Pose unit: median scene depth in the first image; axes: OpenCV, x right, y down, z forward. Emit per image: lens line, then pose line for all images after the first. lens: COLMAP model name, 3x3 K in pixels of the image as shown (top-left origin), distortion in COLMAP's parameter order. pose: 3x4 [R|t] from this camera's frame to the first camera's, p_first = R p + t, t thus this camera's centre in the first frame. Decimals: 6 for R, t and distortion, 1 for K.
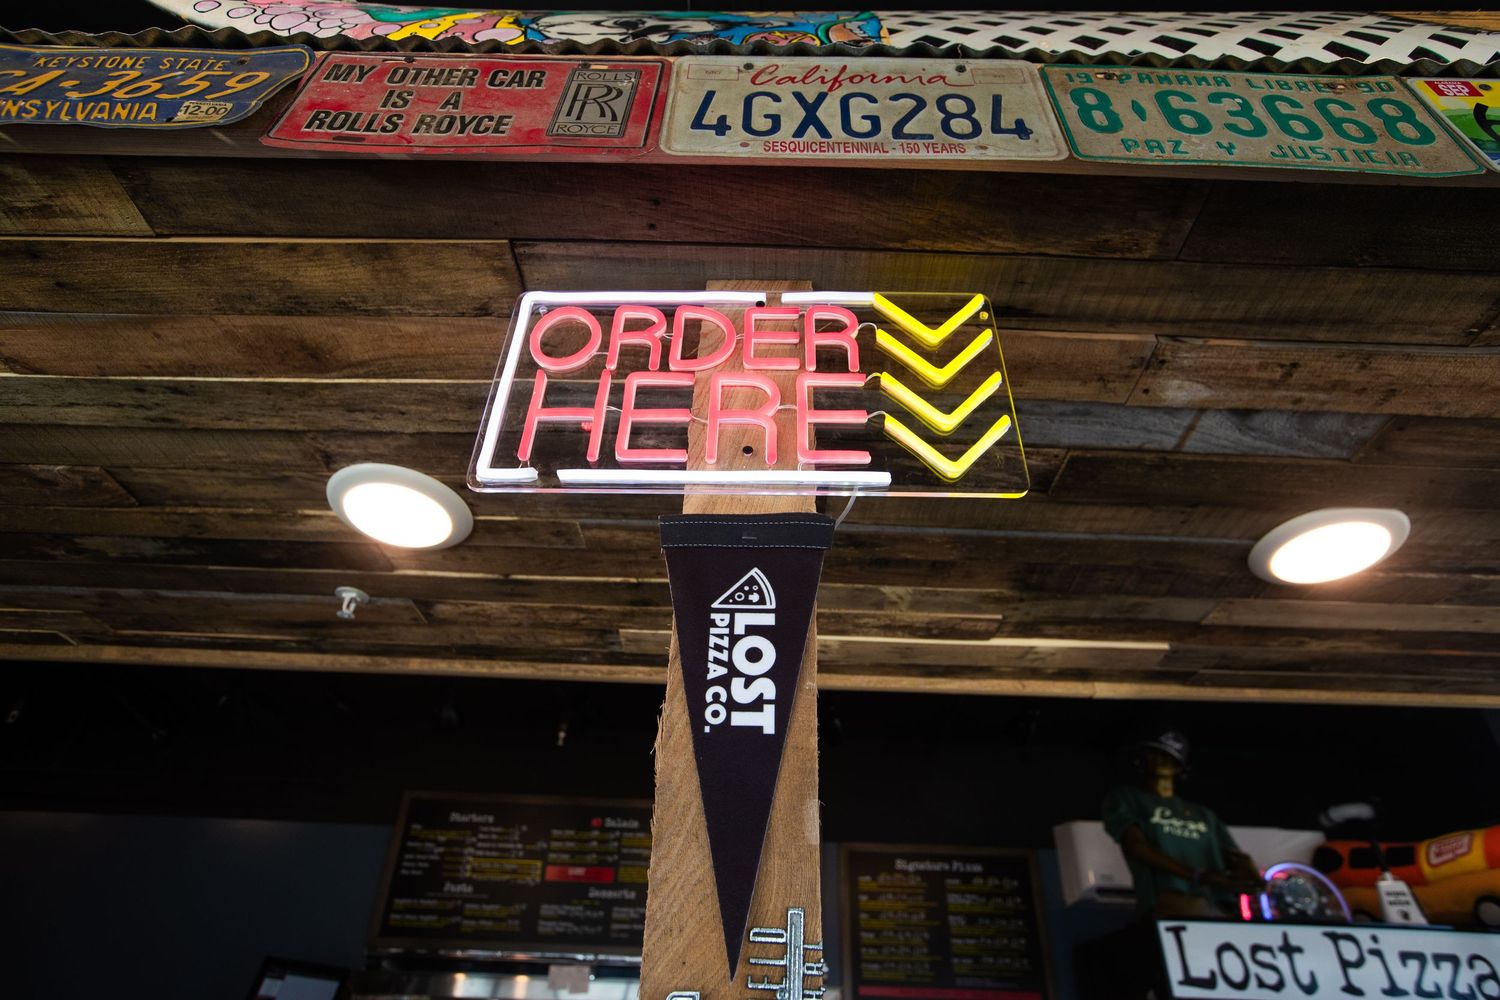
lens RADIAL K [[834.7, 0, 748.0], [0, 834.7, 503.6], [0, 0, 1]] dist [-0.049682, 0.040594]
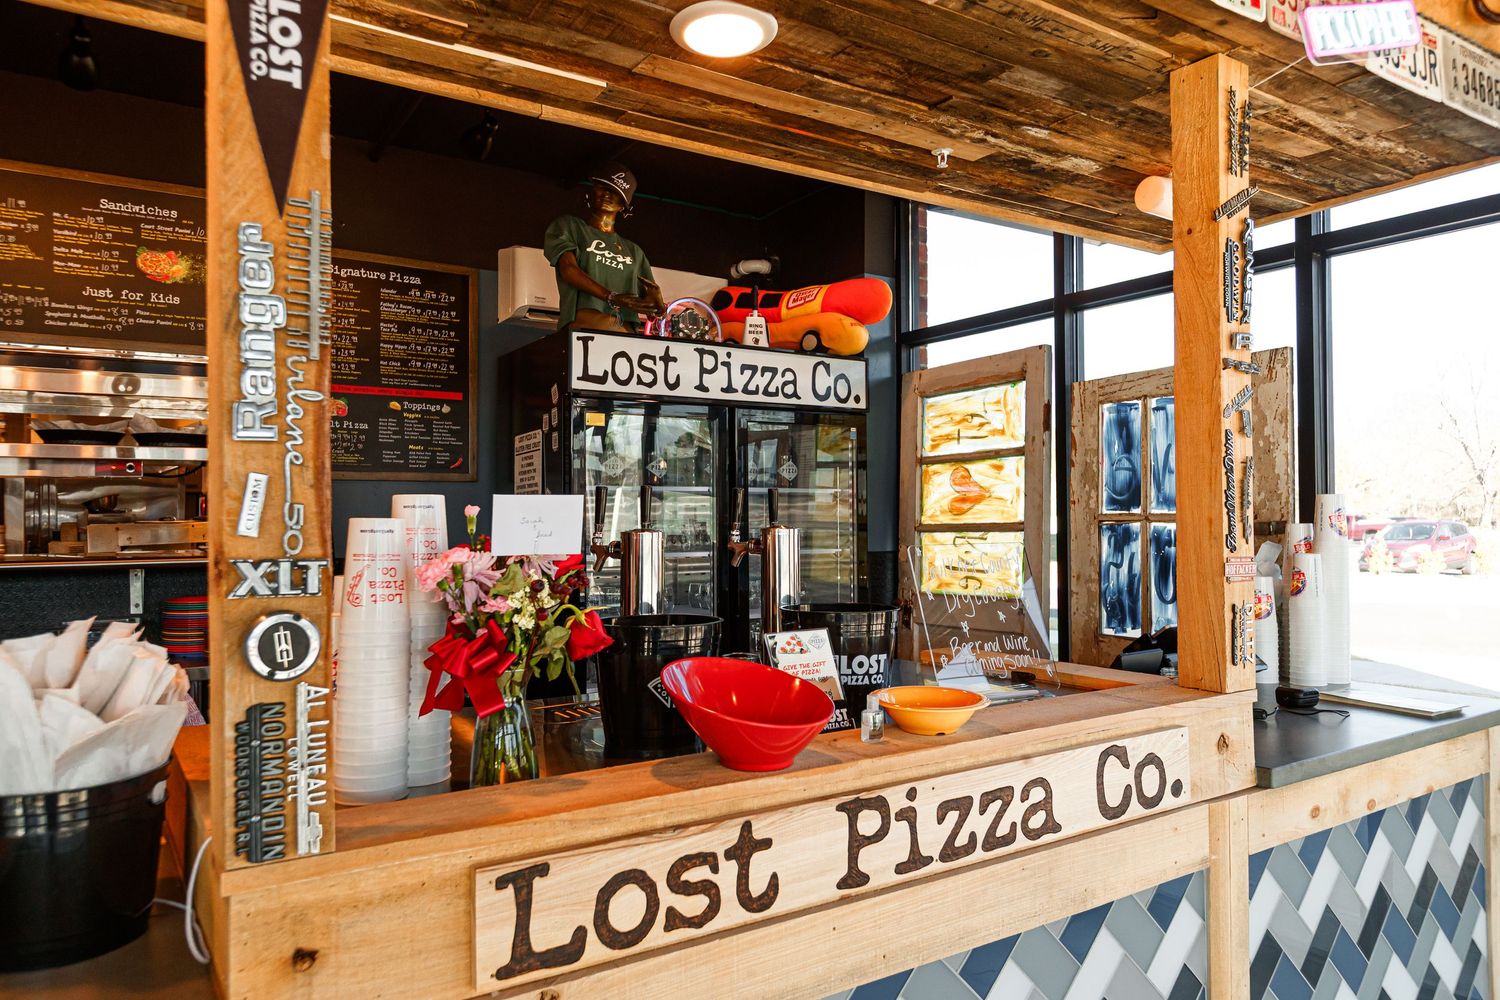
lens RADIAL K [[986.3, 0, 750.0], [0, 986.3, 500.0], [0, 0, 1]] dist [-0.000563, -0.000881]
pose [[0.838485, -0.030763, 0.544056, -0.049666], [-0.285956, 0.825051, 0.487360, -0.039856], [-0.463867, -0.564220, 0.682996, -0.188647]]
